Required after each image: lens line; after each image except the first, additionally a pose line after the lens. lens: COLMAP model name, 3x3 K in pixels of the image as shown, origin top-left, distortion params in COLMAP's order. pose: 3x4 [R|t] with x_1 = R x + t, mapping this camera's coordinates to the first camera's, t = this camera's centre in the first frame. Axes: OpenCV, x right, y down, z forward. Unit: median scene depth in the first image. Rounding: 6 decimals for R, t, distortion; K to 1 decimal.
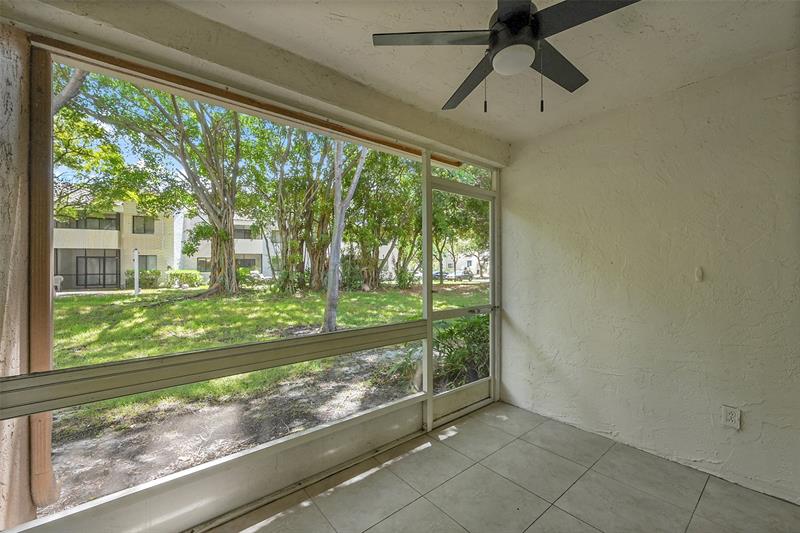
lens RADIAL K [[329.1, 0, 396.2], [0, 329.1, 266.4], [0, 0, 1]] dist [0.001111, -0.000071]
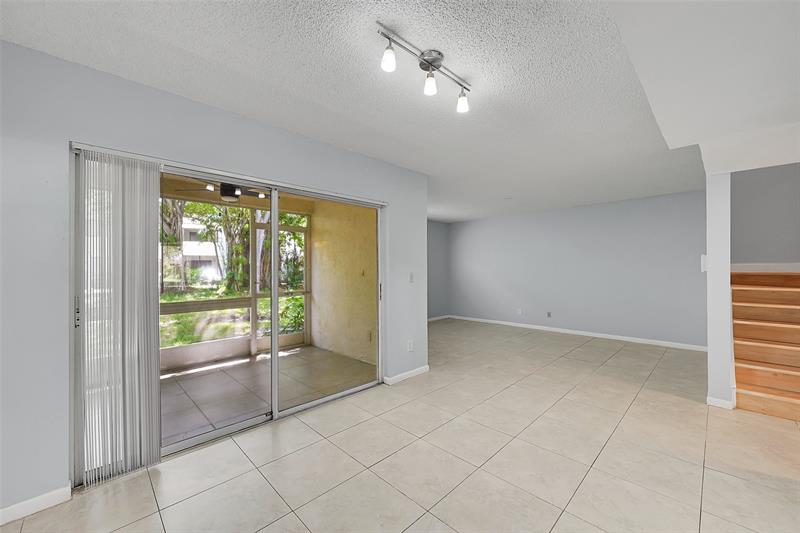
lens RADIAL K [[314.7, 0, 402.8], [0, 314.7, 270.5], [0, 0, 1]] dist [0.001761, 0.000264]
pose [[0.993668, 0.002661, 0.112325, 0.133148], [-0.003900, 0.999934, 0.010805, -0.003120], [-0.112289, -0.011175, 0.993613, -0.162922]]
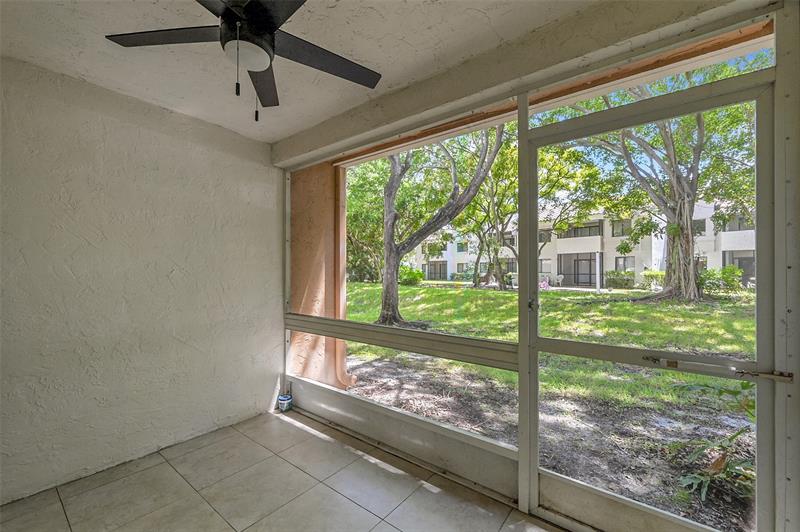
lens RADIAL K [[328.0, 0, 400.2], [0, 328.0, 269.8], [0, 0, 1]] dist [-0.000187, -0.000008]
pose [[0.223619, 0.000602, -0.974676, 0.121883], [0.007363, 0.999970, 0.002307, 0.000243], [0.974649, -0.007692, 0.223608, 0.105904]]
